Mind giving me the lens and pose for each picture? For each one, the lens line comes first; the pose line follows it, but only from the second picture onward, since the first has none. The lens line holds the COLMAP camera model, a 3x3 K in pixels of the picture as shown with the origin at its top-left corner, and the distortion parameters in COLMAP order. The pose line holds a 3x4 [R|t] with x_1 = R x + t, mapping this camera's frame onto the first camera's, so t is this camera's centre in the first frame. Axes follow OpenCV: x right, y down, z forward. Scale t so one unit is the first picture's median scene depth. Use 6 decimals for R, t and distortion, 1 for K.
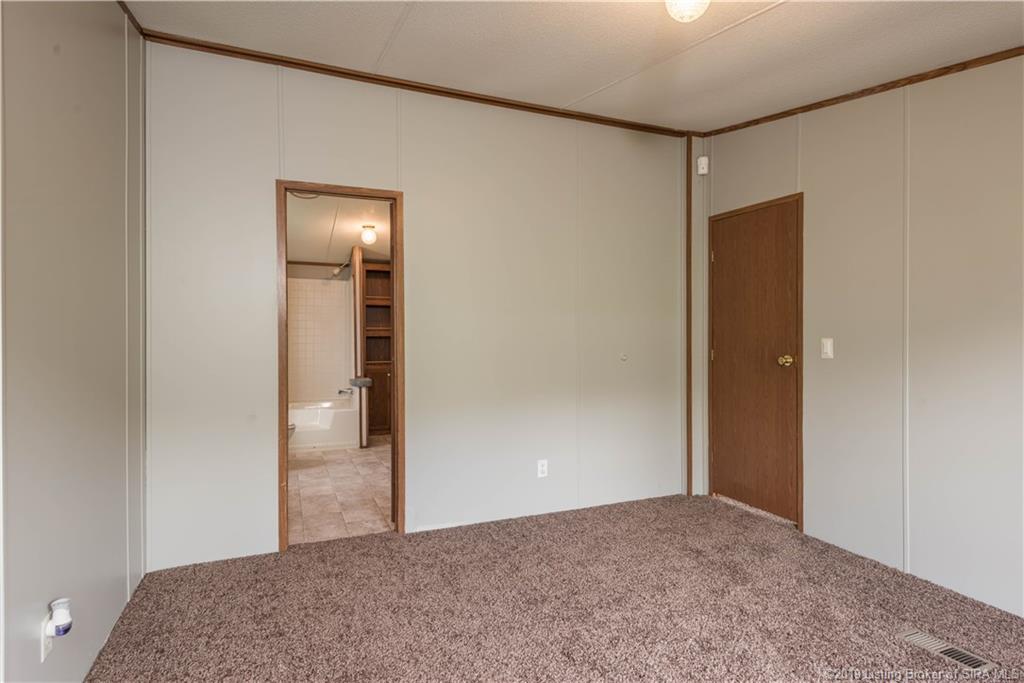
lens RADIAL K [[548.2, 0, 512.0], [0, 548.2, 341.5], [0, 0, 1]] dist [0.000311, -0.000155]
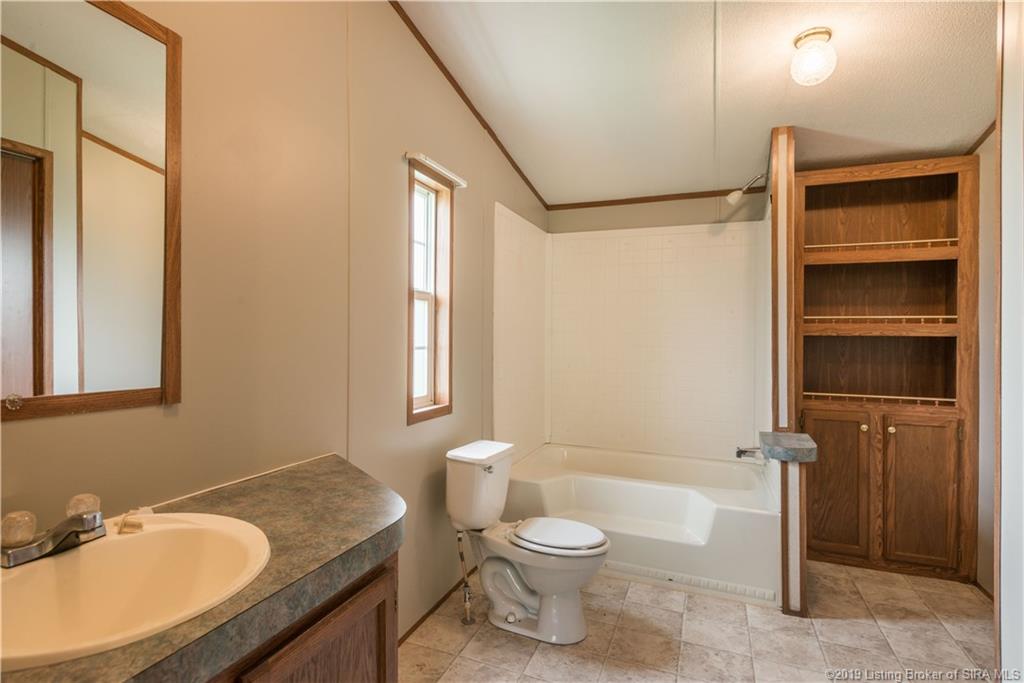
lens RADIAL K [[473.4, 0, 512.0], [0, 473.4, 341.5], [0, 0, 1]] dist [0.001768, 0.000287]
pose [[0.682331, 0.013160, -0.730925, -0.152339], [-0.005357, 0.999901, 0.013002, -0.008507], [0.731024, -0.004956, 0.682334, 0.586526]]
